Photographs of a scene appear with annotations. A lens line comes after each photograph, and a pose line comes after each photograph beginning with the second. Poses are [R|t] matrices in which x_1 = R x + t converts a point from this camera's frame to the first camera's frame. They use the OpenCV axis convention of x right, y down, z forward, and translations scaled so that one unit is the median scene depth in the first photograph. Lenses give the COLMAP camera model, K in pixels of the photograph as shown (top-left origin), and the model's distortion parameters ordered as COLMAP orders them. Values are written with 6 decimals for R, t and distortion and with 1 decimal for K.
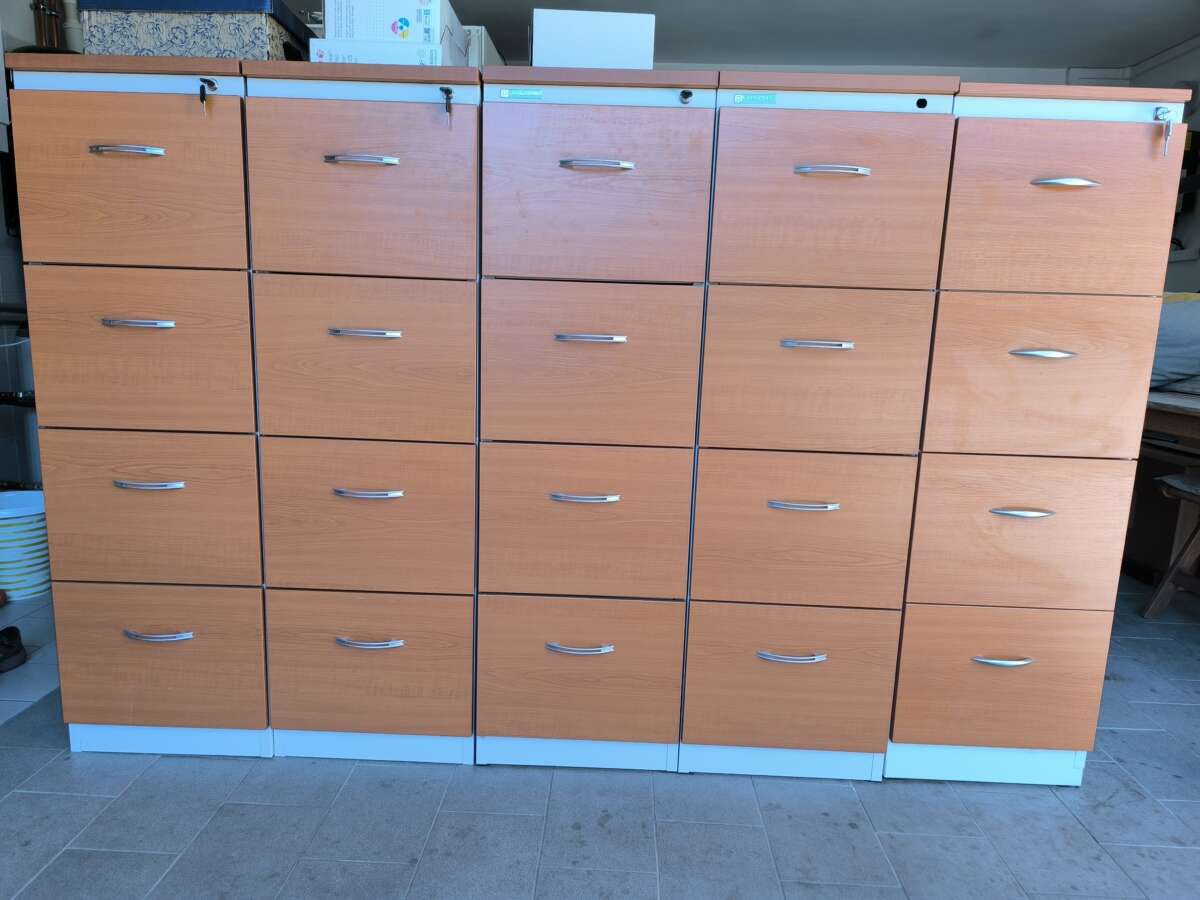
lens RADIAL K [[841.2, 0, 585.9], [0, 841.2, 476.5], [0, 0, 1]] dist [0.013196, -0.031243]
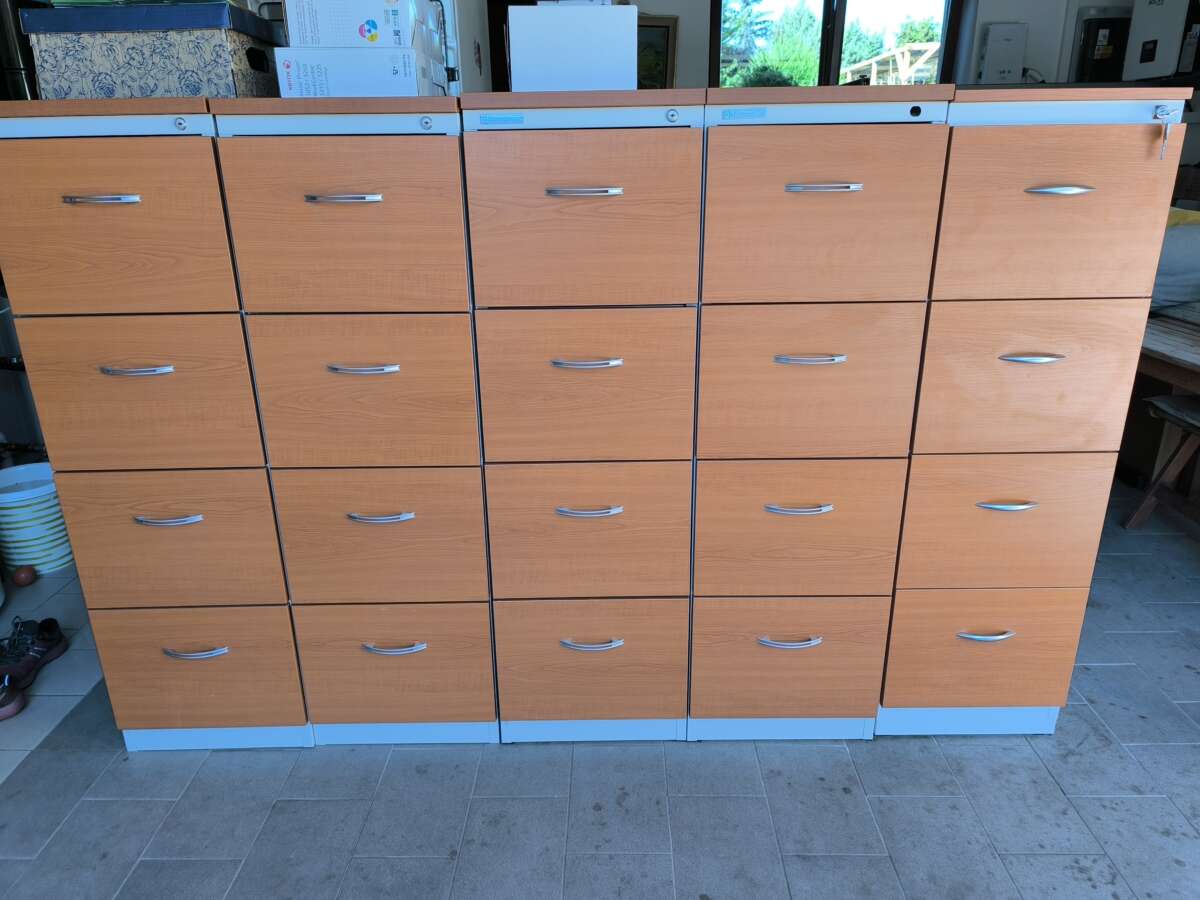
lens RADIAL K [[841.2, 0, 595.6], [0, 841.2, 456.9], [0, 0, 1]] dist [0.013196, -0.031243]
pose [[0.998627, -0.052071, 0.005783, 0.004103], [0.050379, 0.984692, 0.166864, -0.218384], [-0.014383, -0.166344, 0.985963, -0.016142]]
